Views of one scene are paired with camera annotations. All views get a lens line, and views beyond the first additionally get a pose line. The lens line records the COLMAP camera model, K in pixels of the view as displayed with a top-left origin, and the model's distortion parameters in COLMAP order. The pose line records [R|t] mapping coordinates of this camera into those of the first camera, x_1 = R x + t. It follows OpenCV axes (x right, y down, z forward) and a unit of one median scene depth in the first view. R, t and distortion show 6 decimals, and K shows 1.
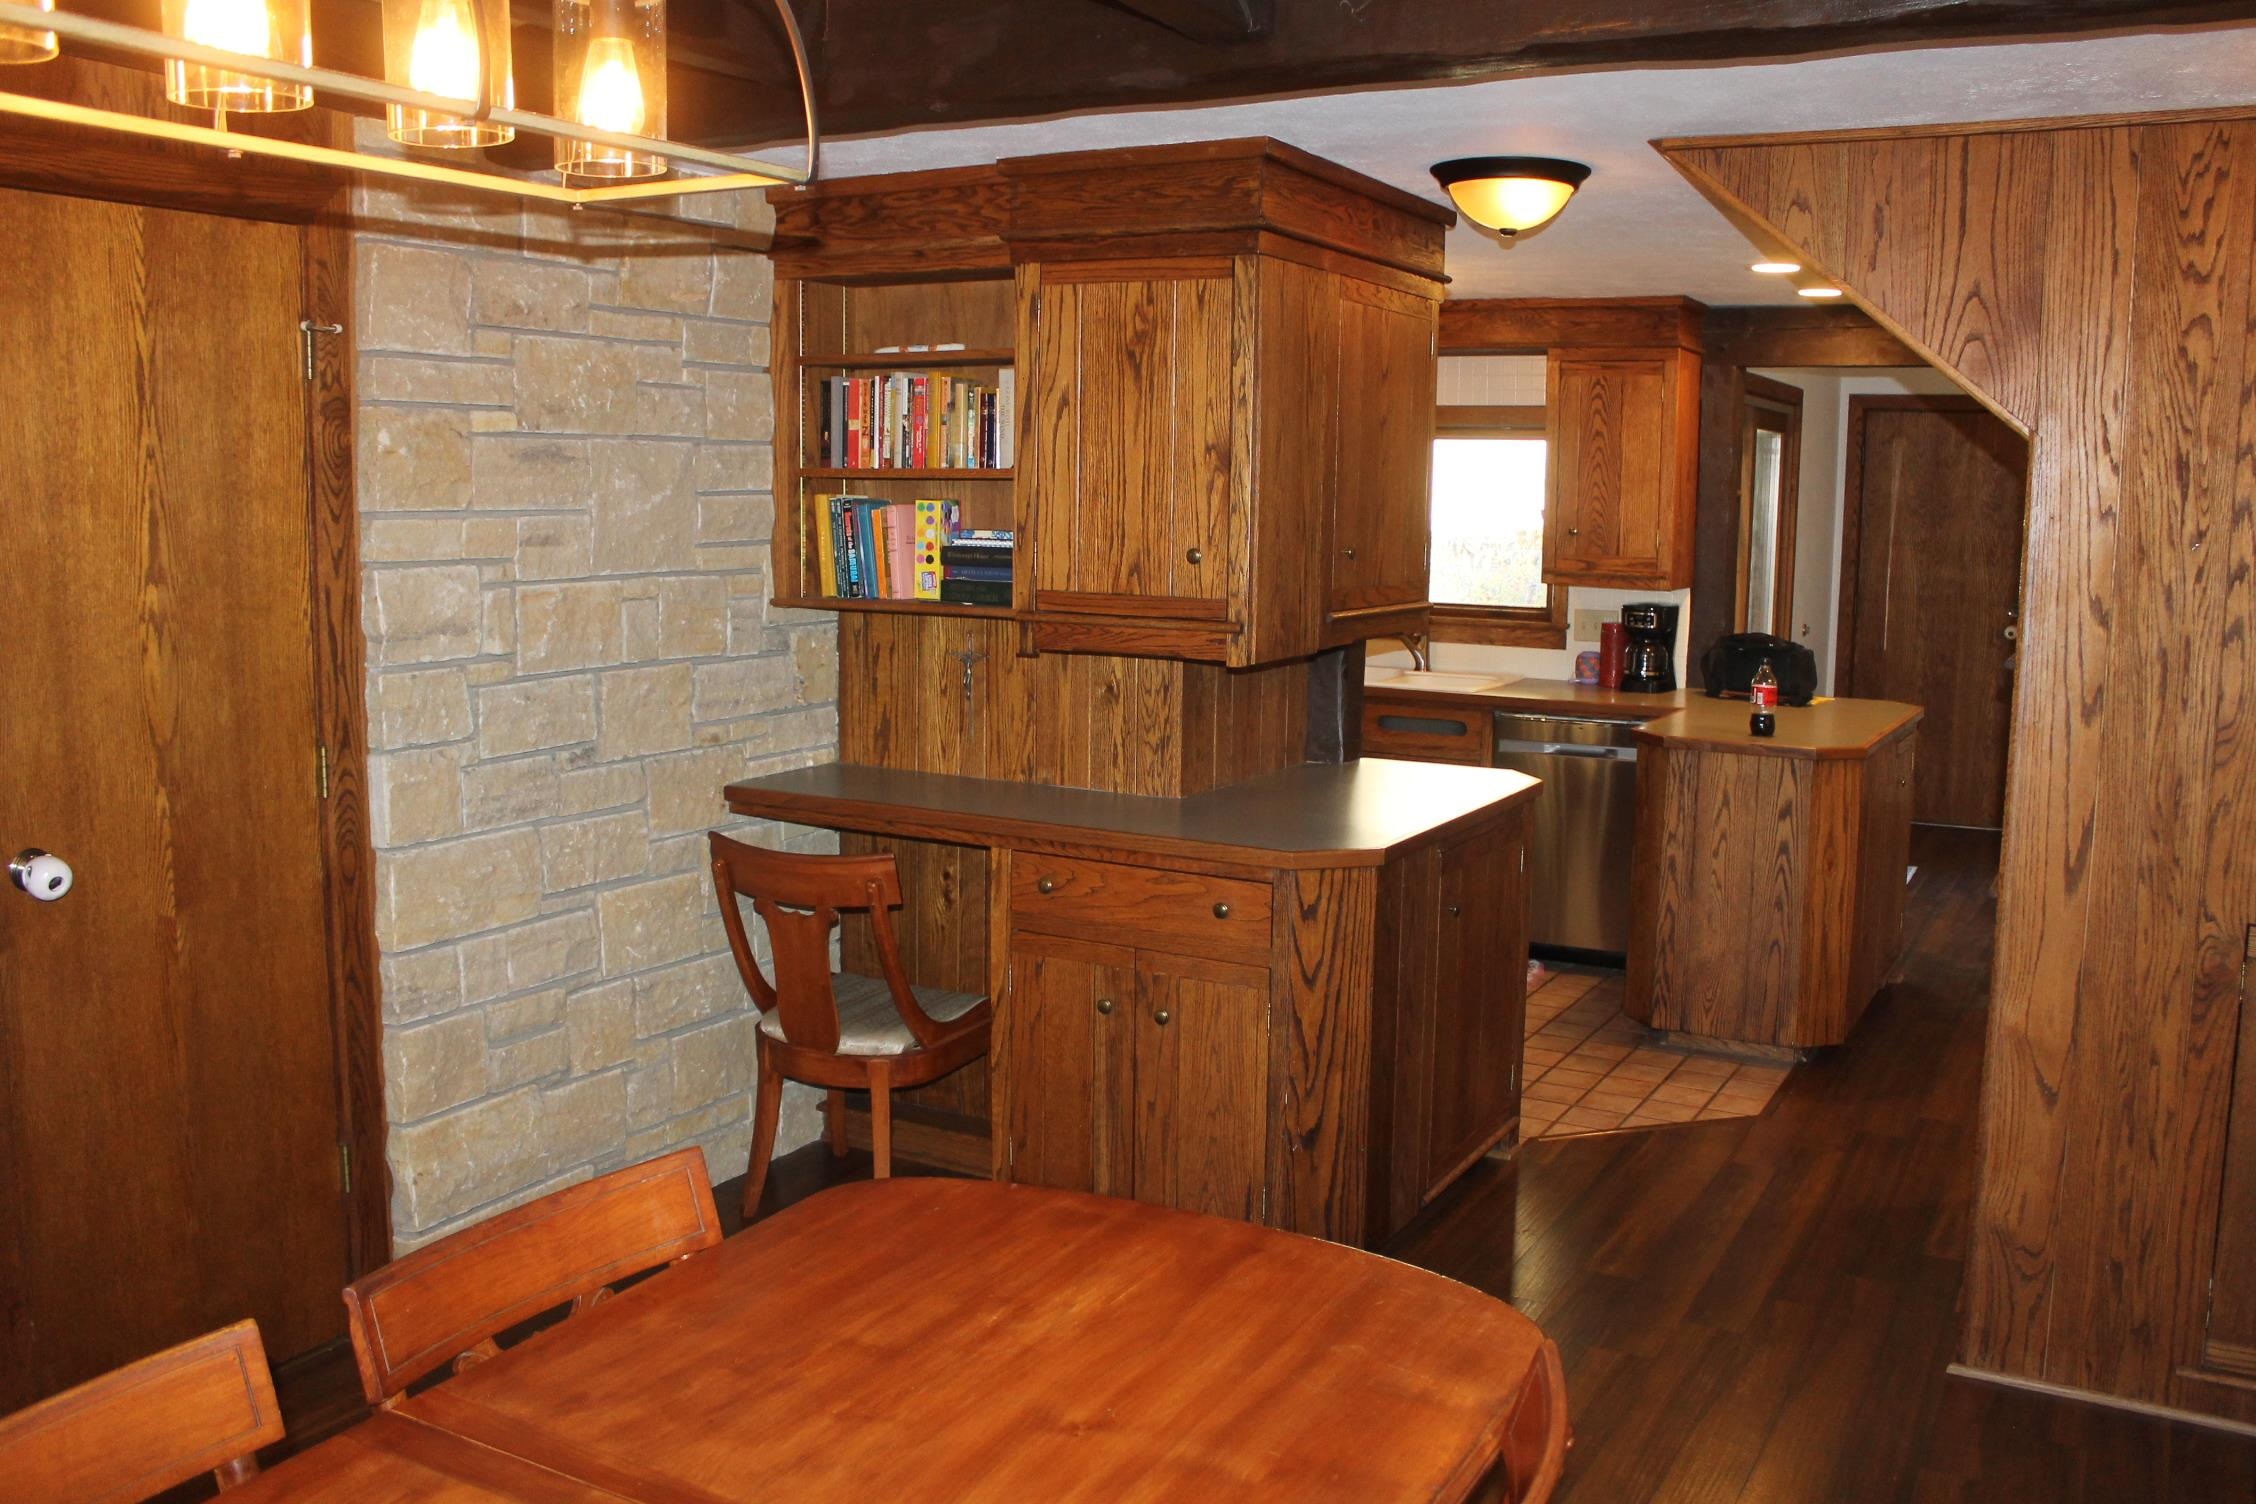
lens RADIAL K [[1937.7, 0, 1128.0], [0, 1937.7, 752.0], [0, 0, 1]] dist [-0.168289, 0.139075]
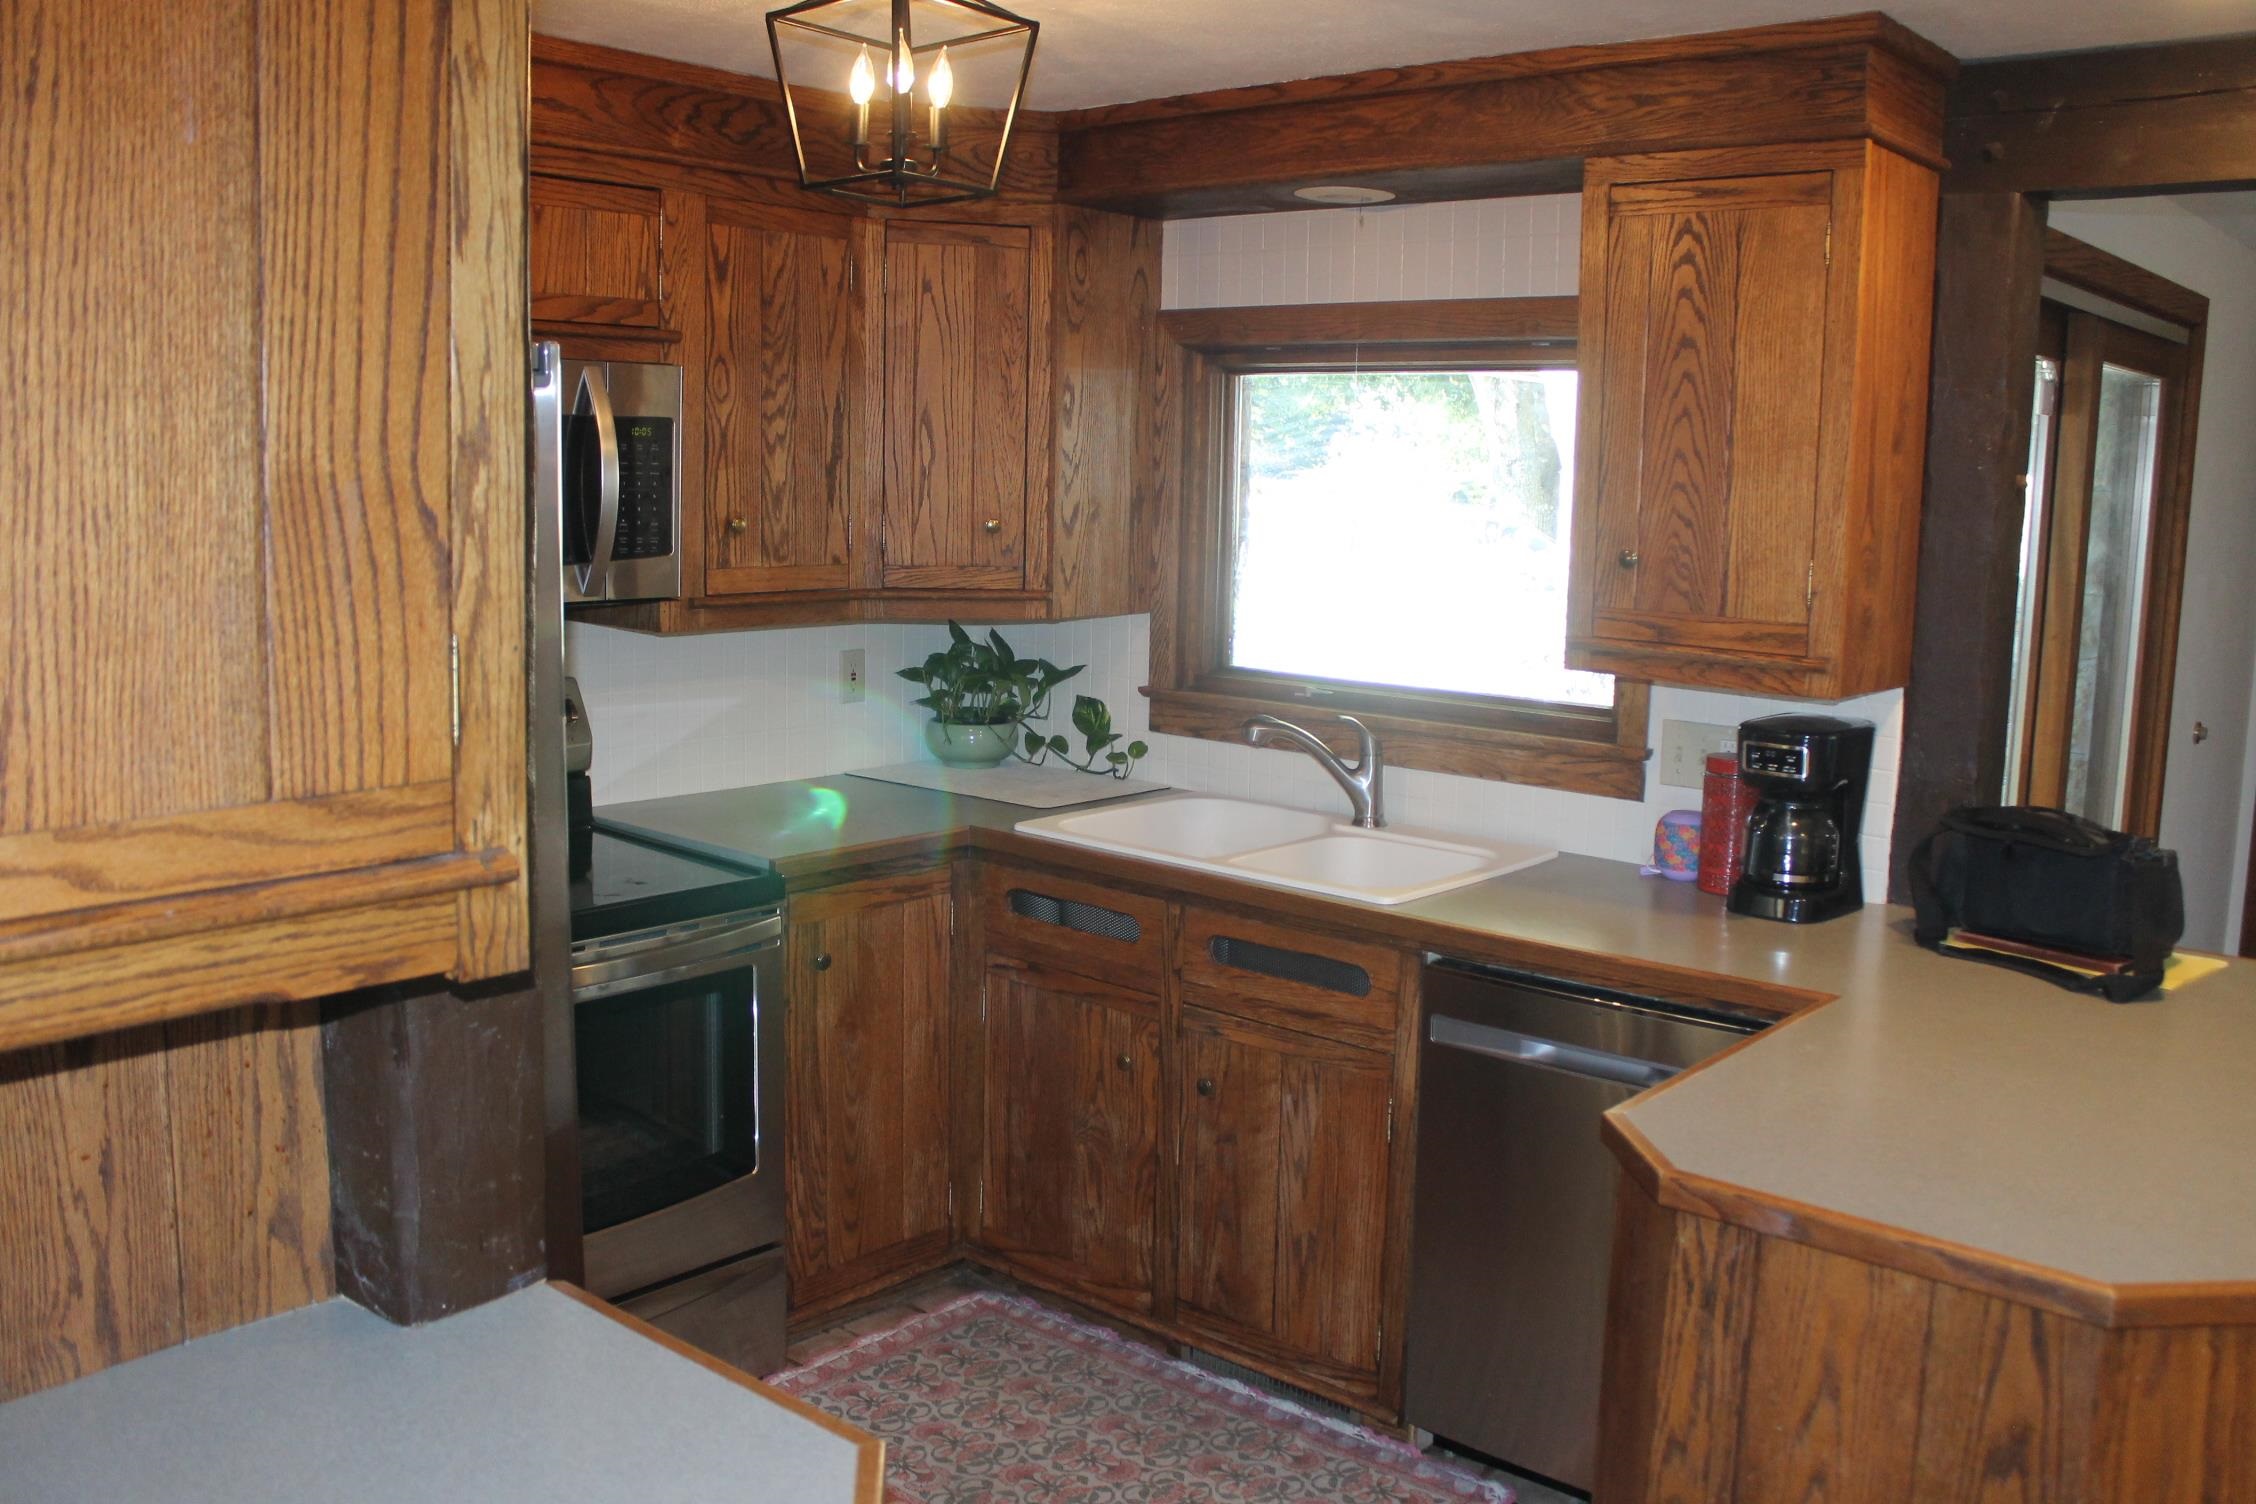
lens RADIAL K [[1937.7, 0, 1128.0], [0, 1937.7, 752.0], [0, 0, 1]] dist [-0.168289, 0.139075]
pose [[0.979702, 0.037409, -0.196937, 0.207971], [-0.036252, 0.999298, 0.009476, -0.069889], [0.197153, -0.002145, 0.980370, 0.535116]]
